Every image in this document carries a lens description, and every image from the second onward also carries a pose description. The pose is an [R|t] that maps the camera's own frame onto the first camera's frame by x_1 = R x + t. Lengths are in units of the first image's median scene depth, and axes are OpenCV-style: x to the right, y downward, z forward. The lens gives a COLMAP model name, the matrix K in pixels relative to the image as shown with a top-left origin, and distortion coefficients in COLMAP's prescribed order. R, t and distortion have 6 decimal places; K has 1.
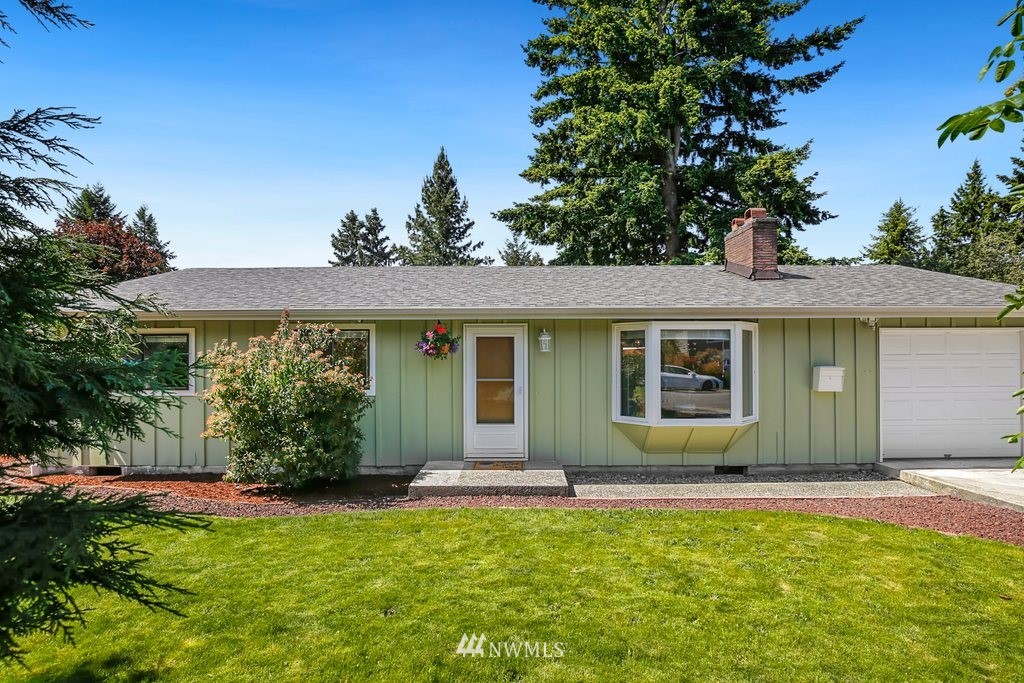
lens RADIAL K [[481.7, 0, 511.9], [0, 481.7, 362.1], [0, 0, 1]] dist [-0.020578, -0.000335]
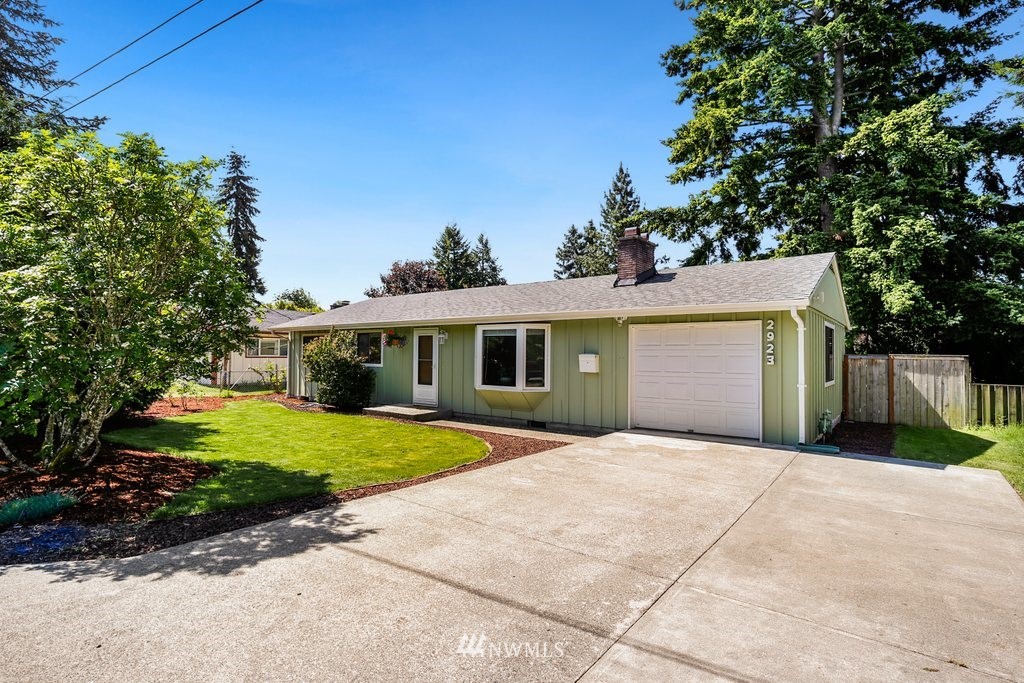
lens RADIAL K [[478.7, 0, 514.1], [0, 478.7, 354.7], [0, 0, 1]] dist [0.002004, 0.000483]
pose [[0.810031, 0.008537, -0.586325, 0.387223], [-0.007664, 0.999963, 0.003971, 0.002011], [0.586337, 0.001277, 0.810066, -0.072903]]
